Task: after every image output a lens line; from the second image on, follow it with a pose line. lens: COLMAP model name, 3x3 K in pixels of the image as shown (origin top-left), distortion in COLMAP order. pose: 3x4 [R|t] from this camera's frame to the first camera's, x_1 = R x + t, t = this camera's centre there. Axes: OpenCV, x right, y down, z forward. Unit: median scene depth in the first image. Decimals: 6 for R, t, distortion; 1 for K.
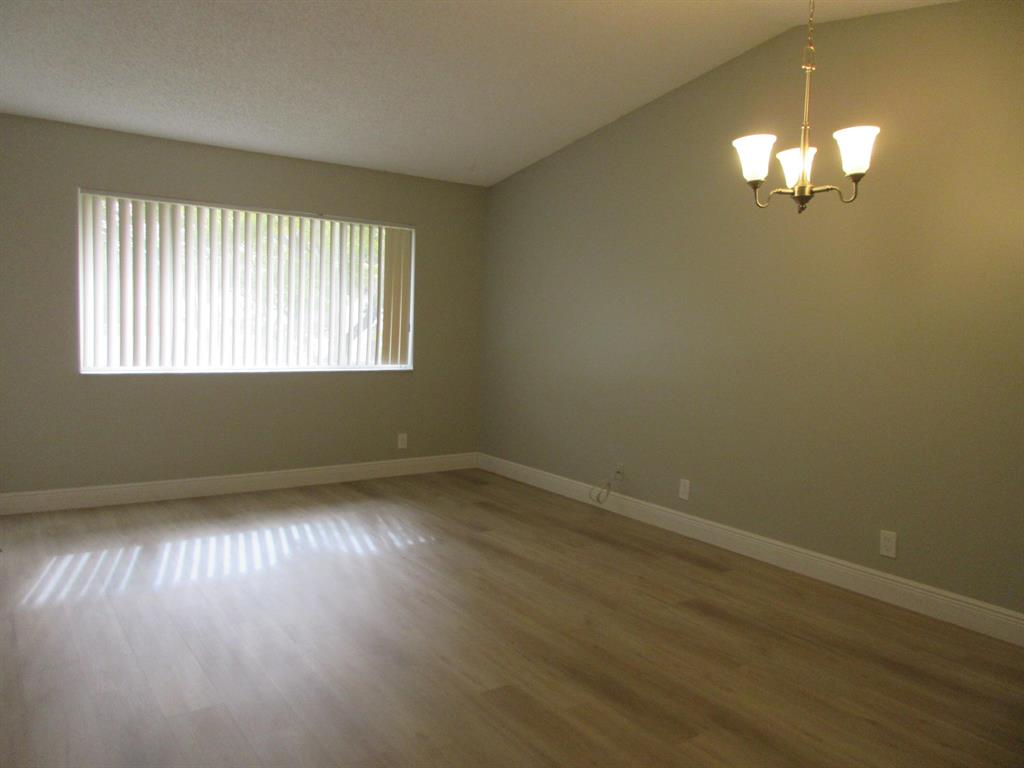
lens RADIAL K [[755.3, 0, 512.0], [0, 755.3, 384.0], [0, 0, 1]] dist [-0.007903, 0.002601]
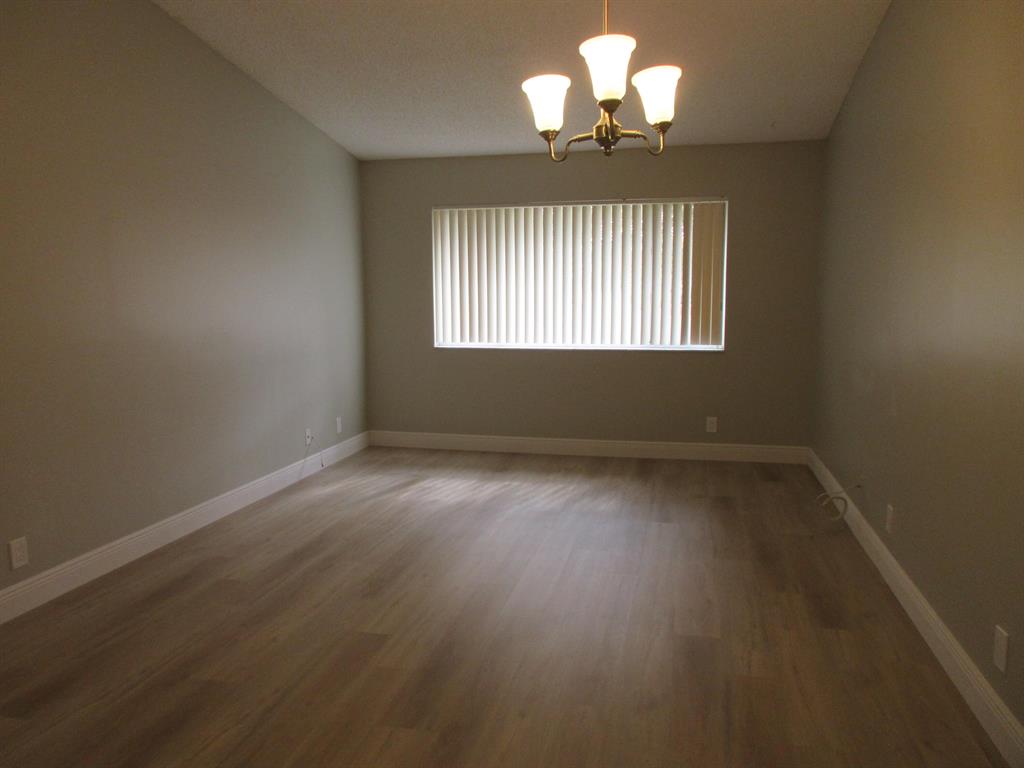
lens RADIAL K [[755.4, 0, 517.6], [0, 755.4, 383.0], [0, 0, 1]] dist [-0.001753, 0.009473]
pose [[0.679901, 0.053737, -0.731332, 0.422330], [-0.033743, 0.998548, 0.042002, -0.010394], [0.732527, -0.003880, 0.680727, 0.181895]]
